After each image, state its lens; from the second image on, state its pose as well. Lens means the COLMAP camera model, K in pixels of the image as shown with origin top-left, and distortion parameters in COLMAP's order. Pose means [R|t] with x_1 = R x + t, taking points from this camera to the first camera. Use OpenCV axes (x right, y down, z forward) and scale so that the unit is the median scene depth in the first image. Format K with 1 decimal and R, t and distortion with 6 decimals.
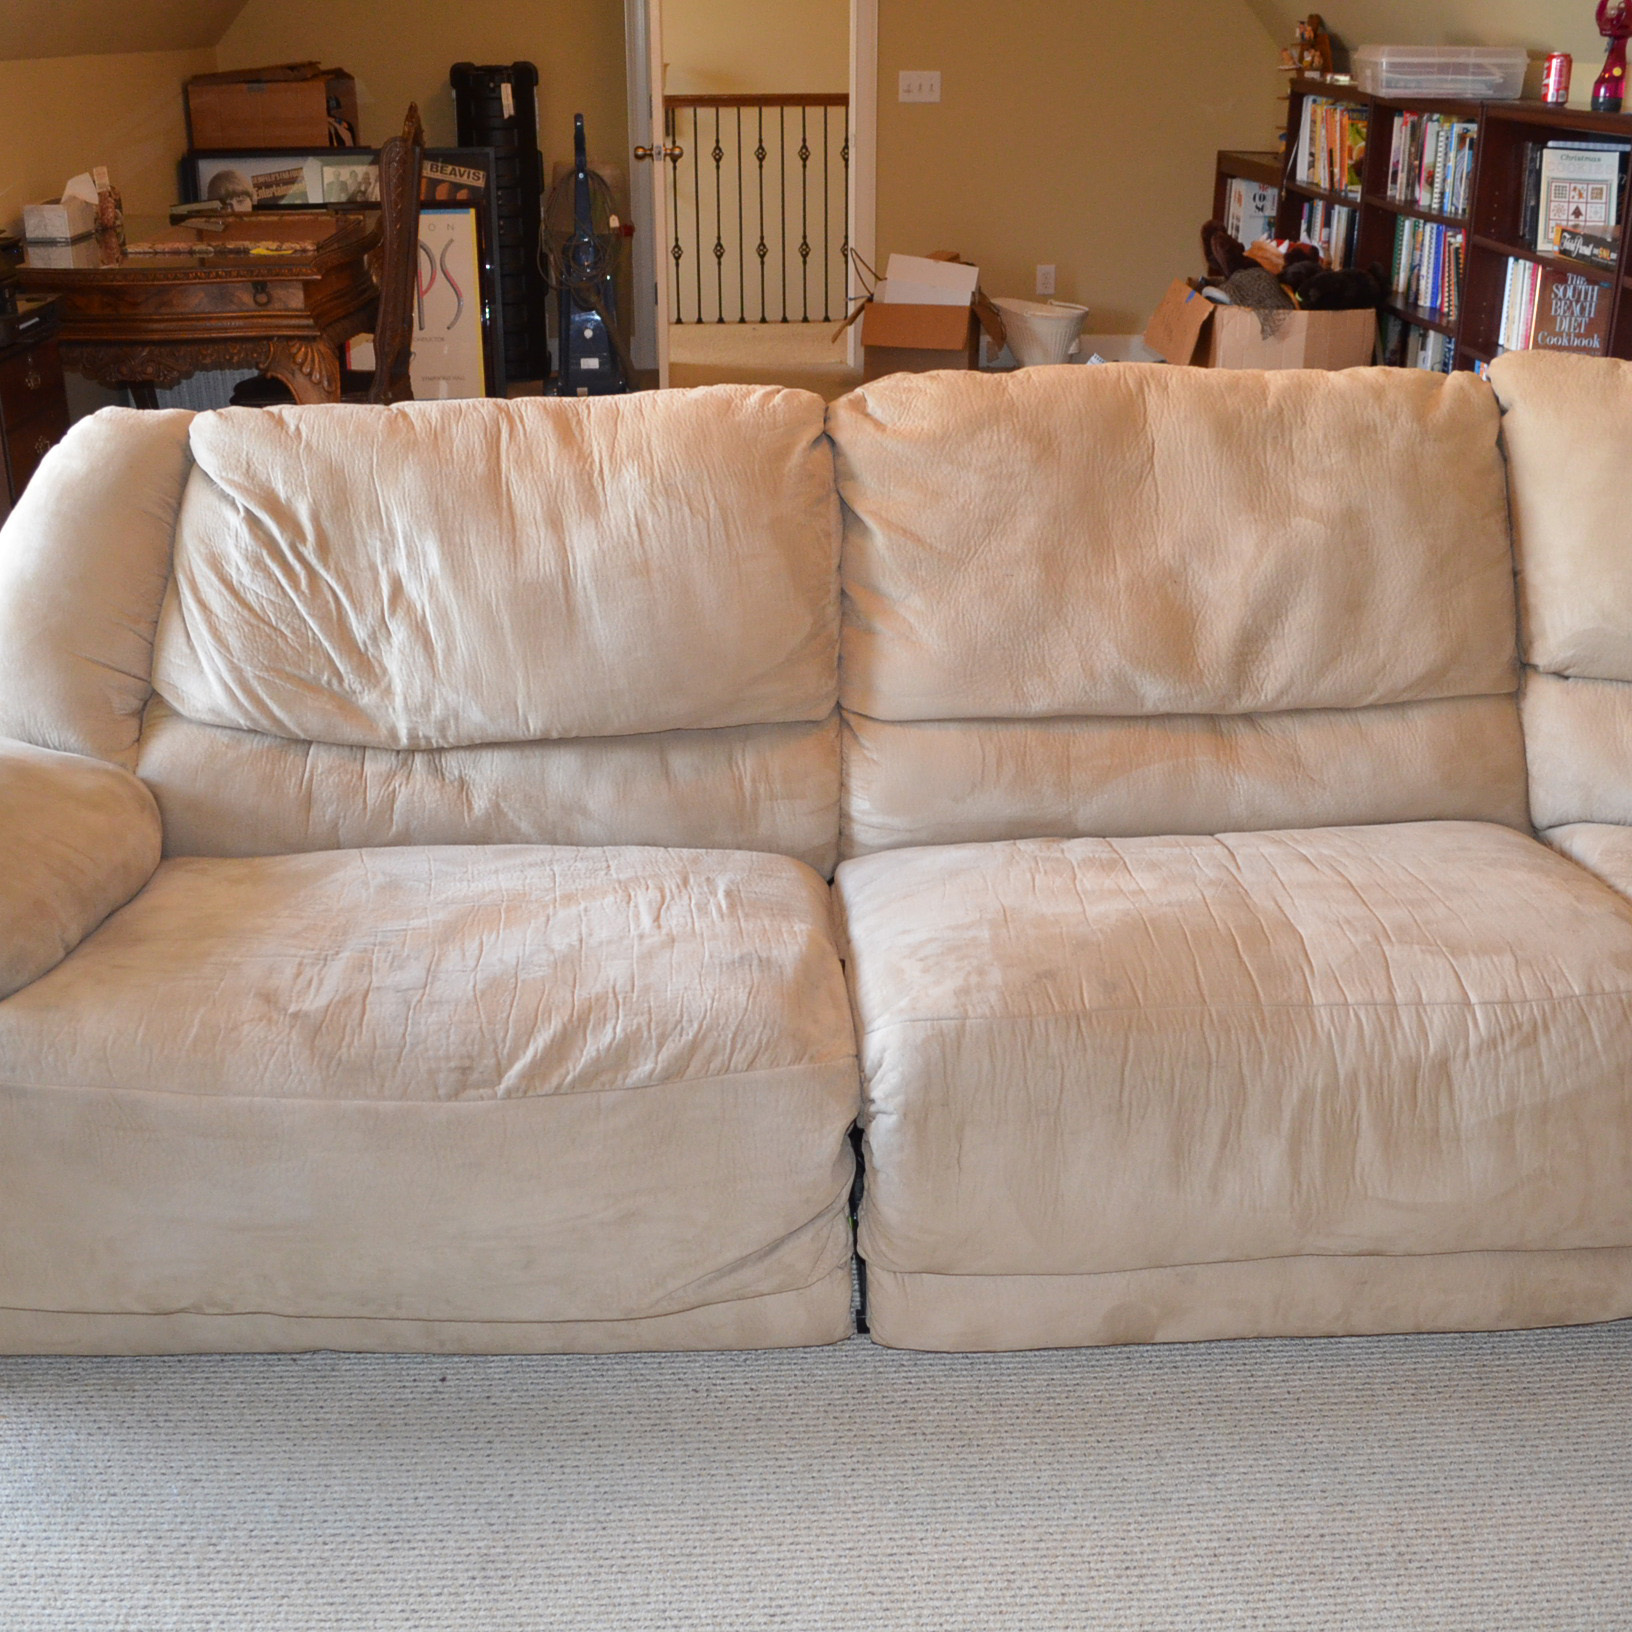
lens RADIAL K [[1926.5, 0, 834.9], [0, 1926.5, 818.5], [0, 0, 1]] dist [-0.085341, 0.014212]
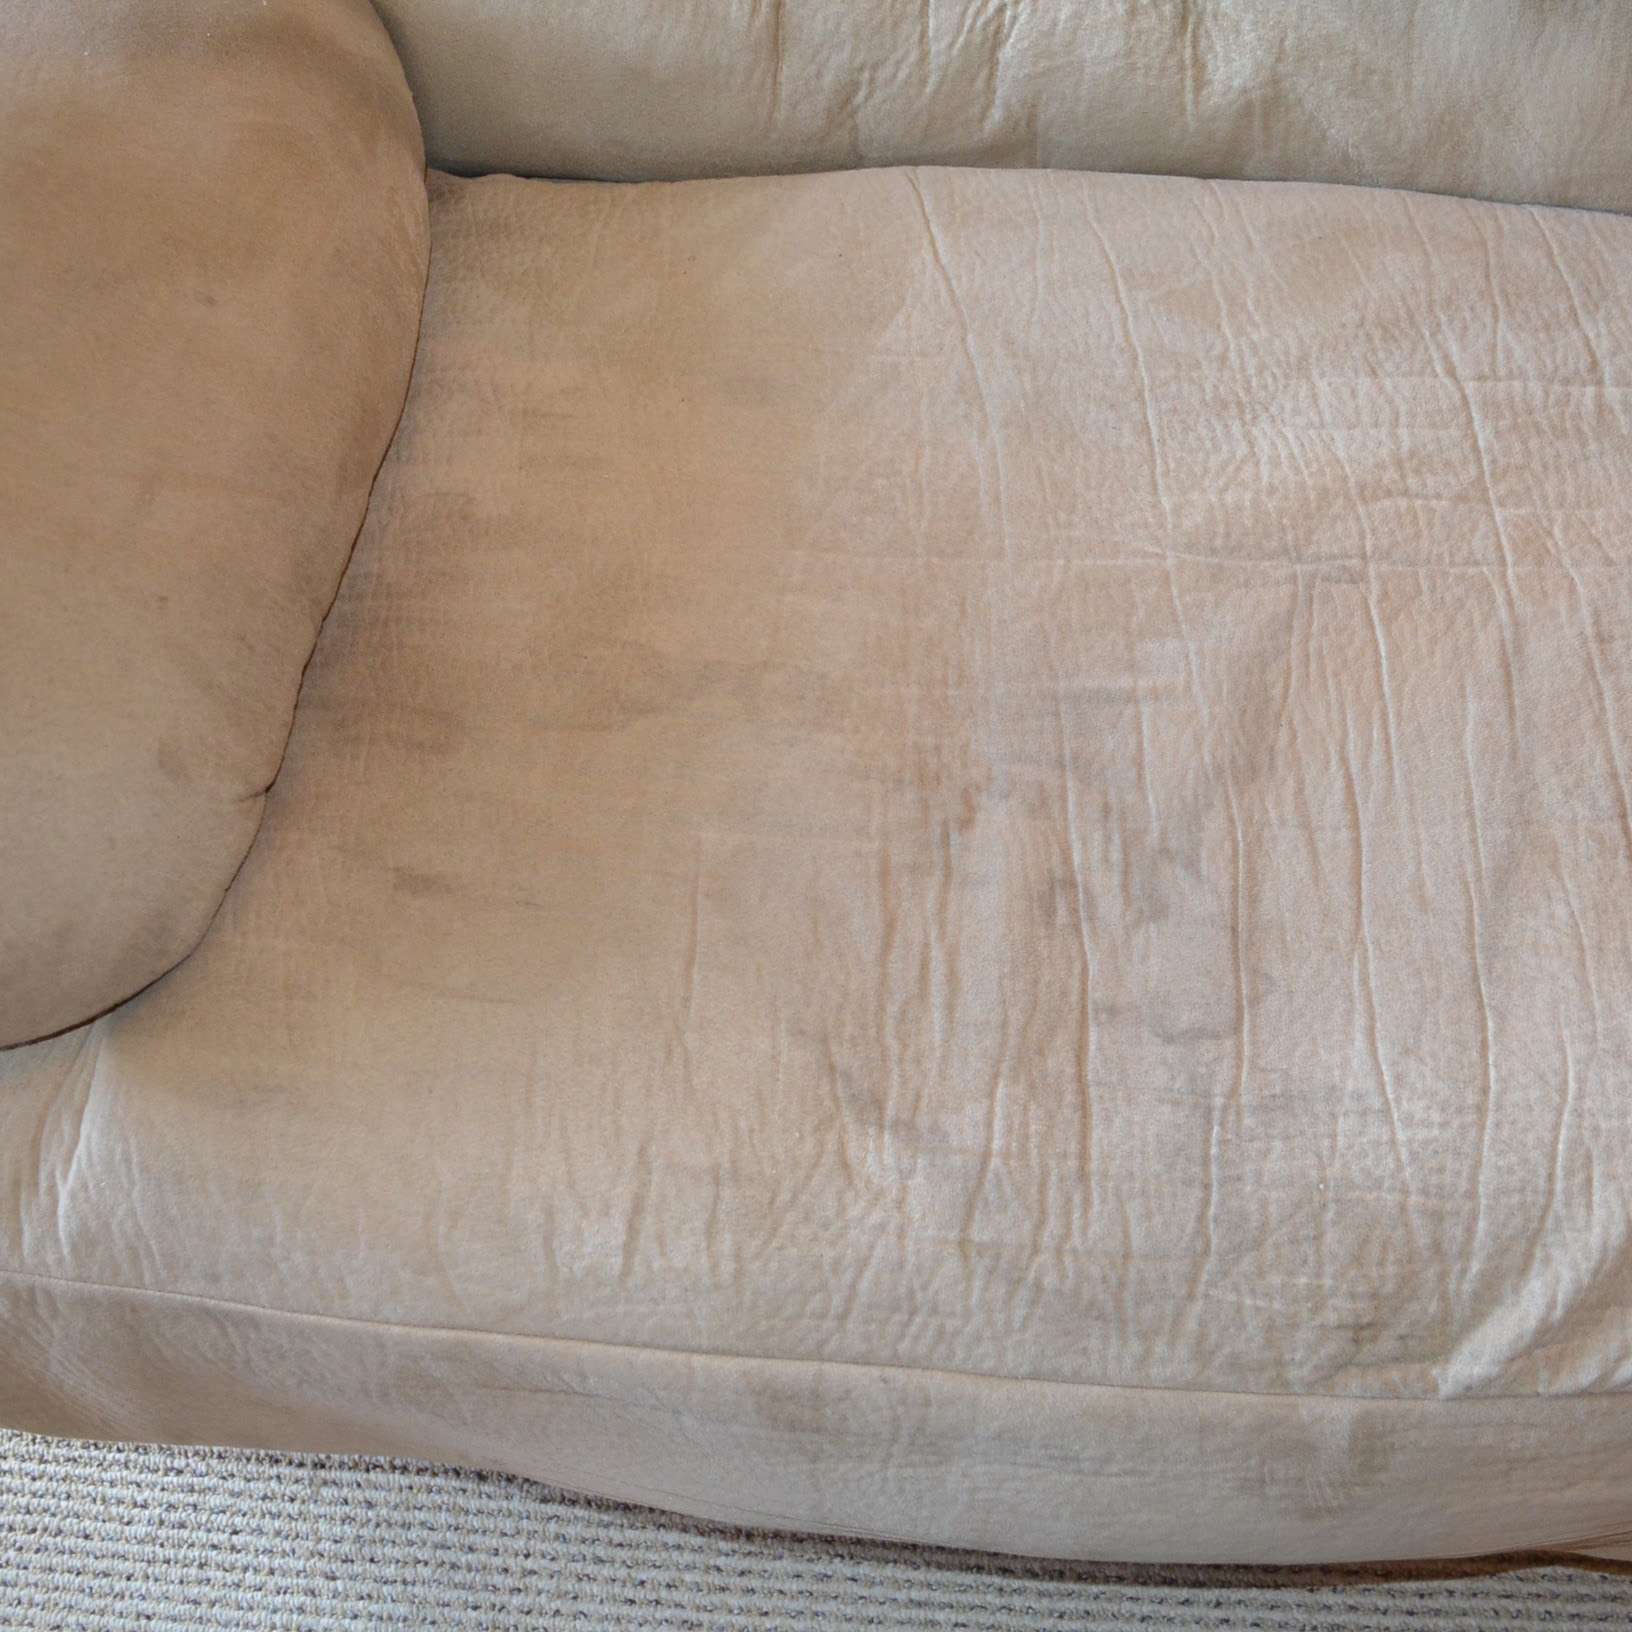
lens RADIAL K [[1926.5, 0, 834.9], [0, 1926.5, 818.5], [0, 0, 1]] dist [-0.085341, 0.014212]
pose [[0.992444, 0.092221, -0.080934, -0.217014], [-0.008234, 0.708183, 0.705981, -0.166963], [0.122423, -0.699980, 0.703591, 0.618442]]
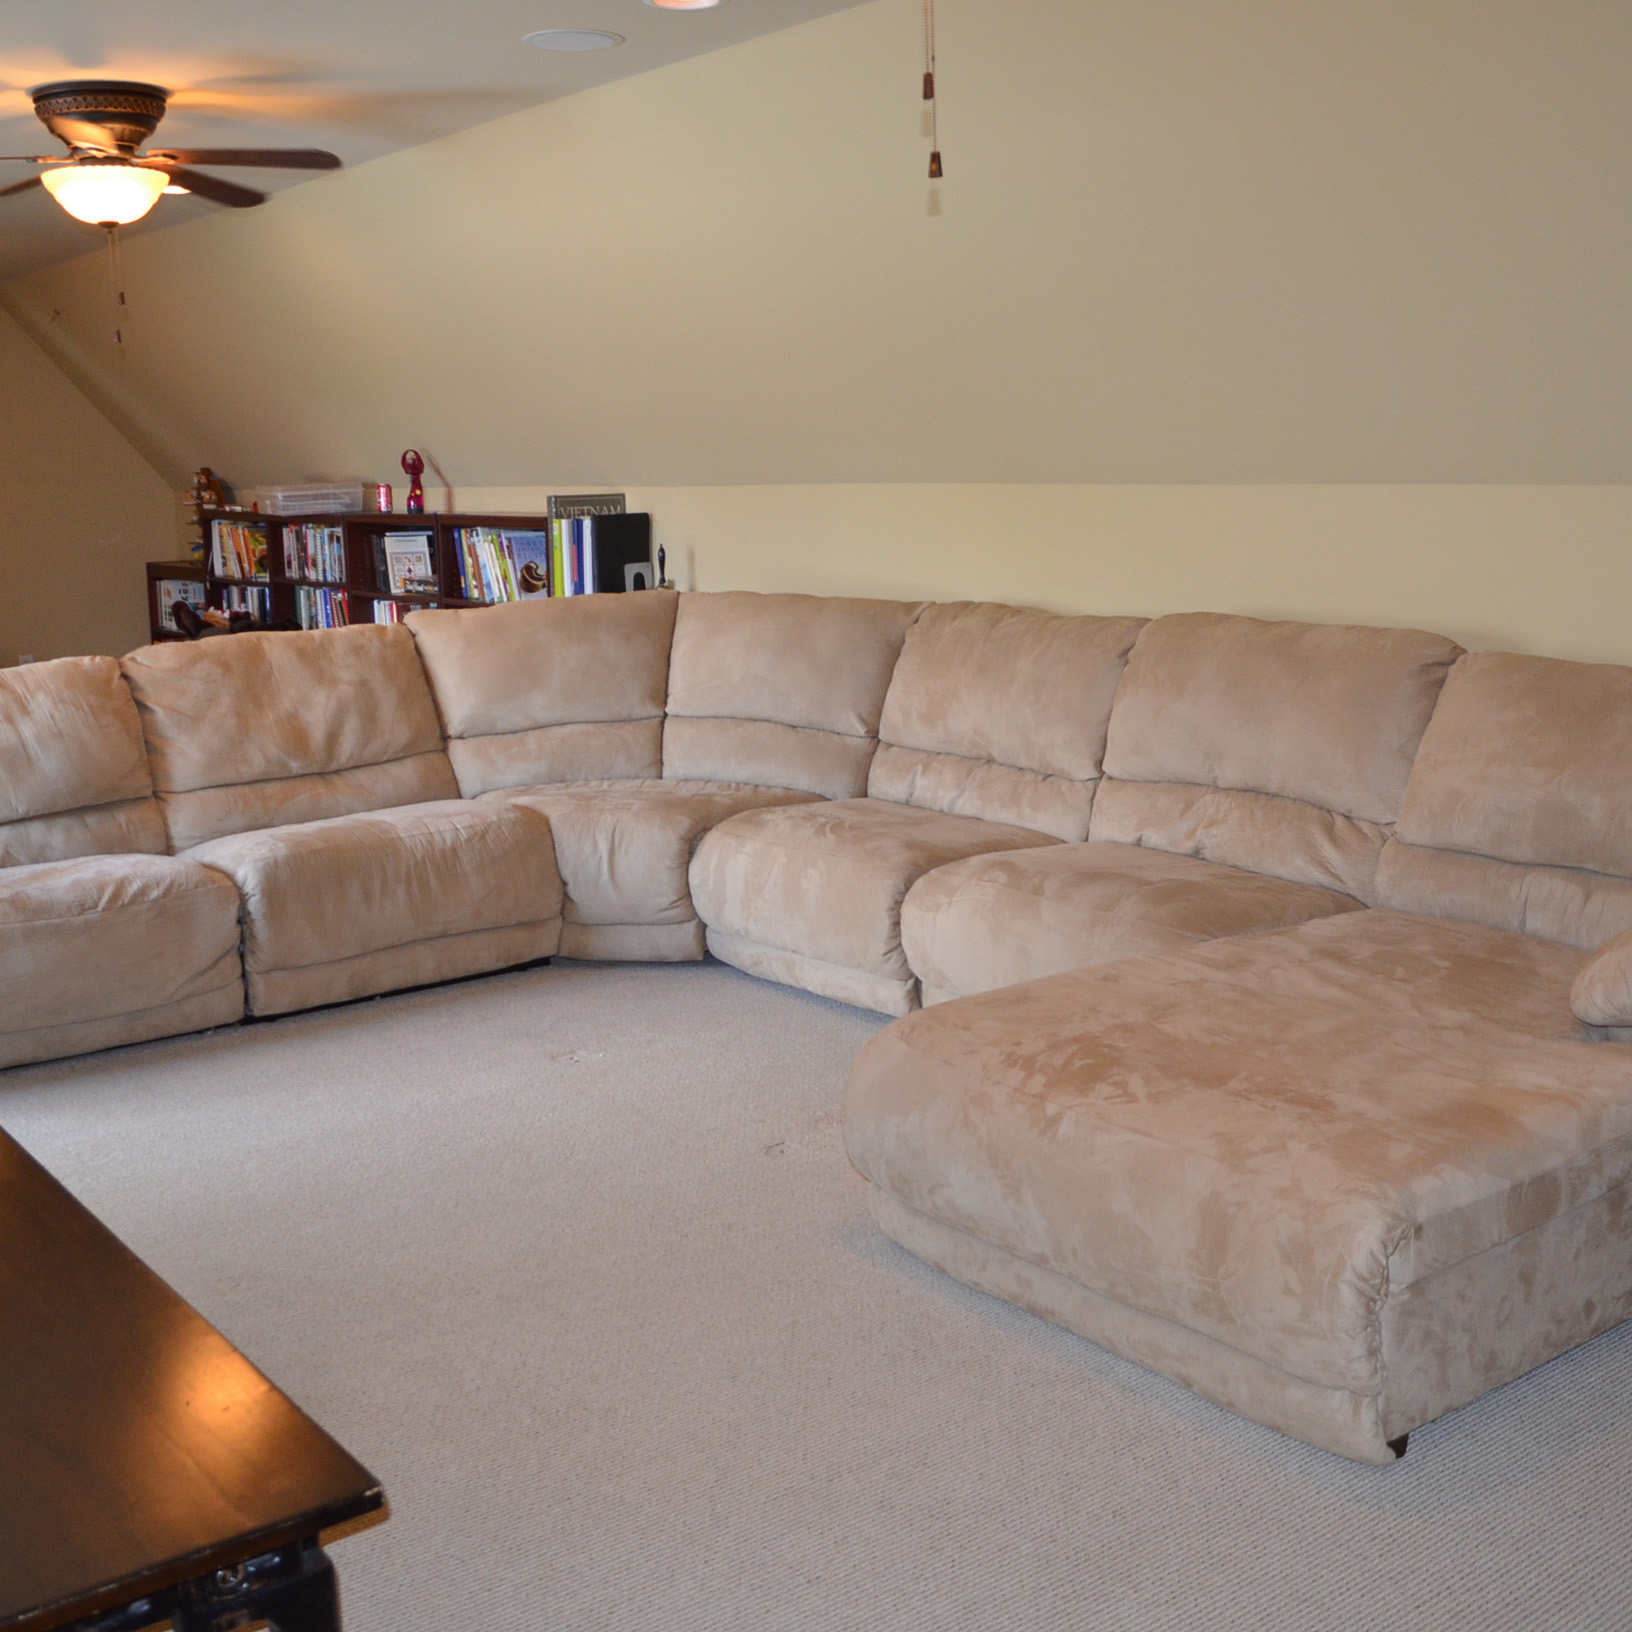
lens RADIAL K [[1926.5, 0, 834.9], [0, 1926.5, 818.5], [0, 0, 1]] dist [-0.085341, 0.014212]
pose [[0.823433, -0.130044, 0.552311, -0.568422], [0.242712, 0.960562, -0.135687, 0.458751], [-0.512883, 0.245782, 0.822522, -1.178756]]
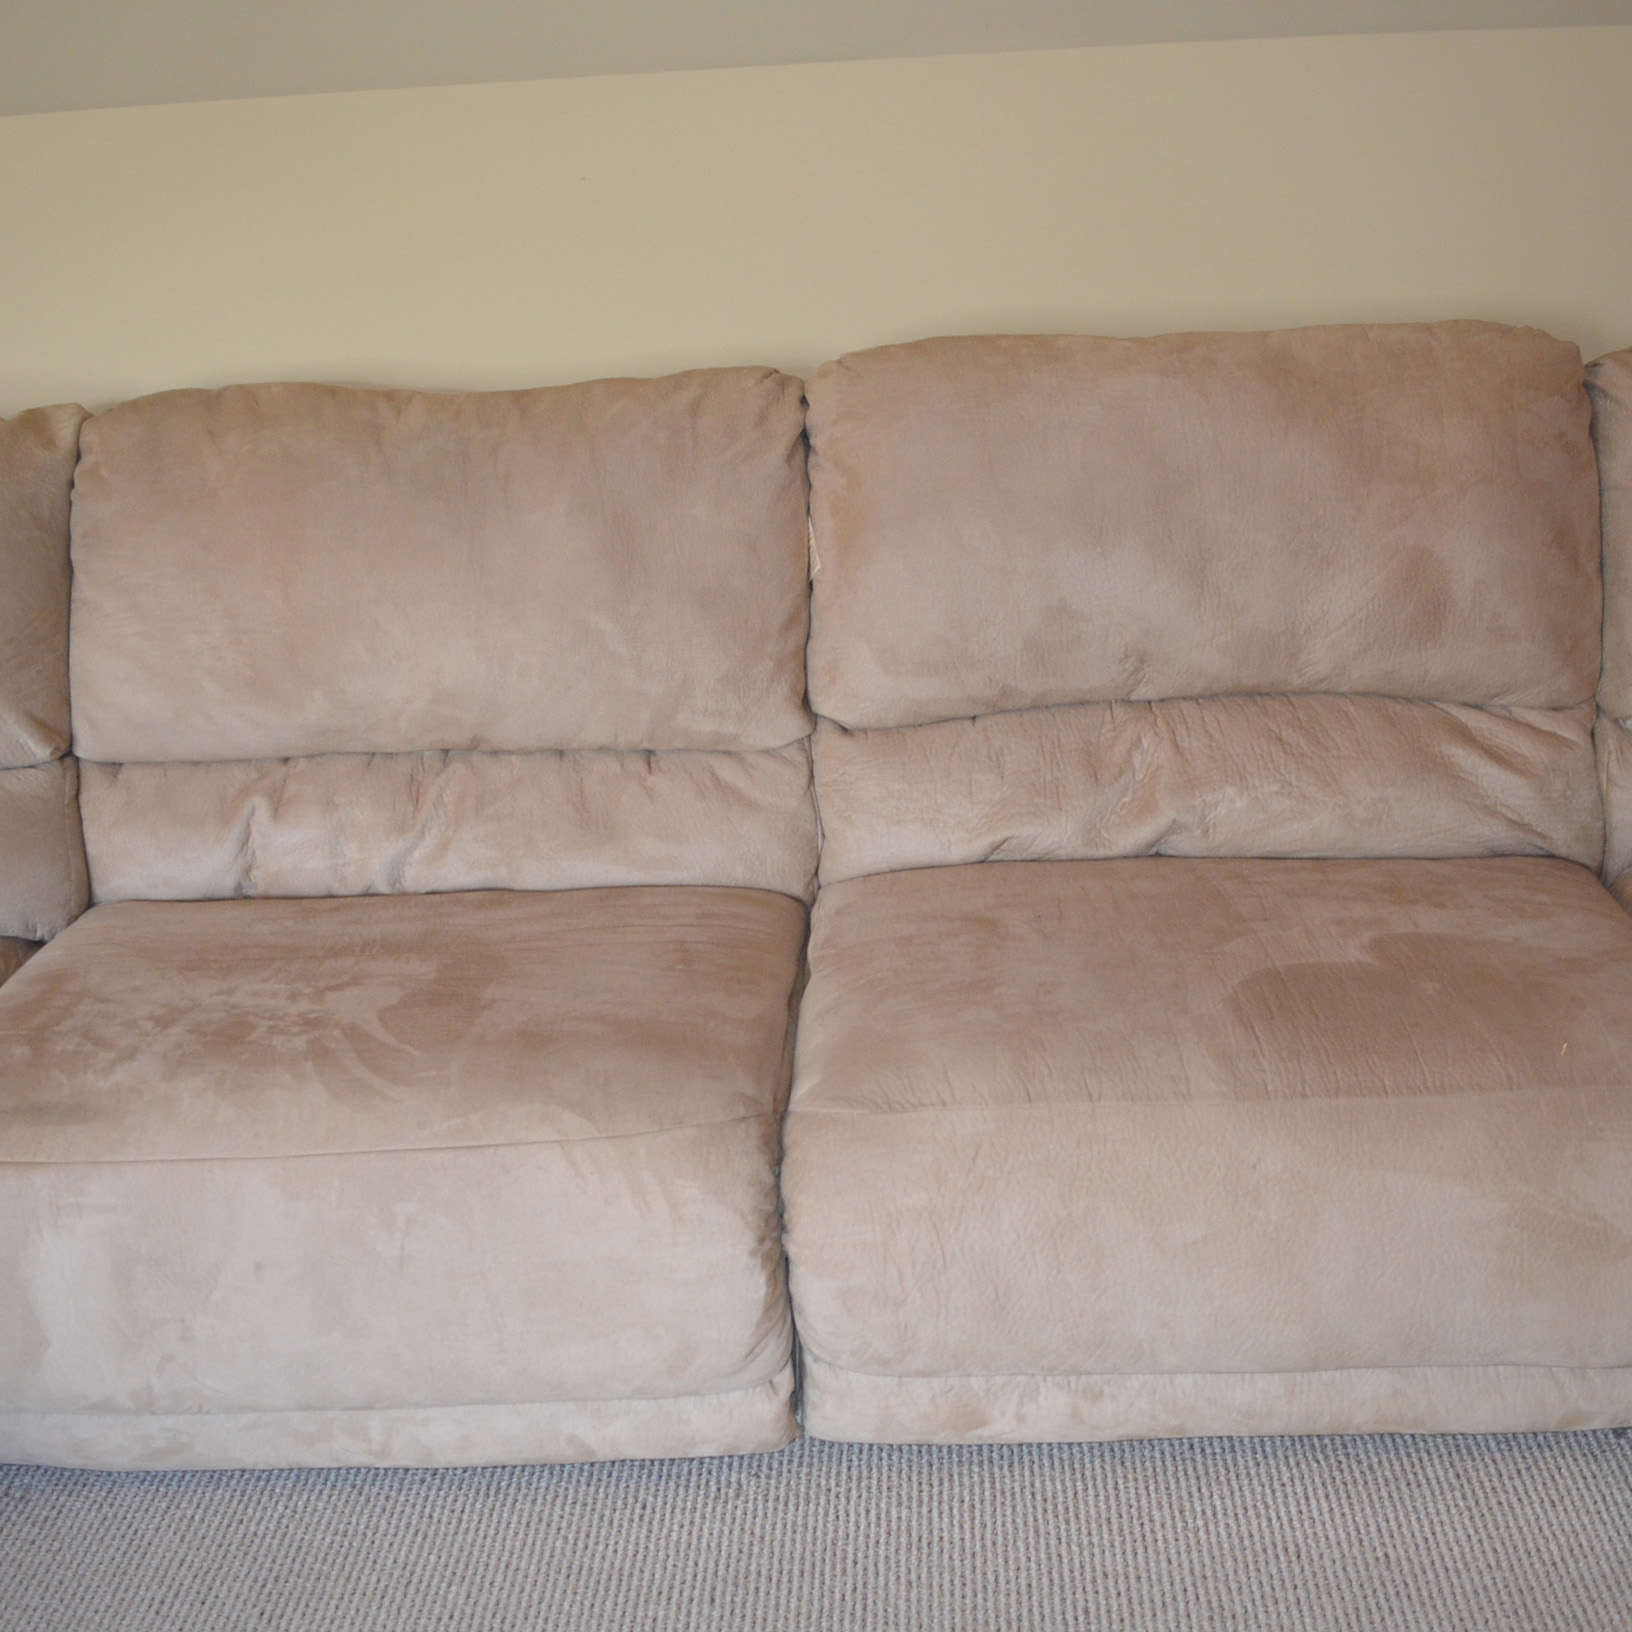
lens RADIAL K [[1926.5, 0, 834.9], [0, 1926.5, 818.5], [0, 0, 1]] dist [-0.085341, 0.014212]
pose [[0.093755, -0.385725, 0.917838, -0.072929], [0.430476, 0.846973, 0.311972, -0.041139], [-0.897720, 0.365858, 0.245453, 0.119634]]
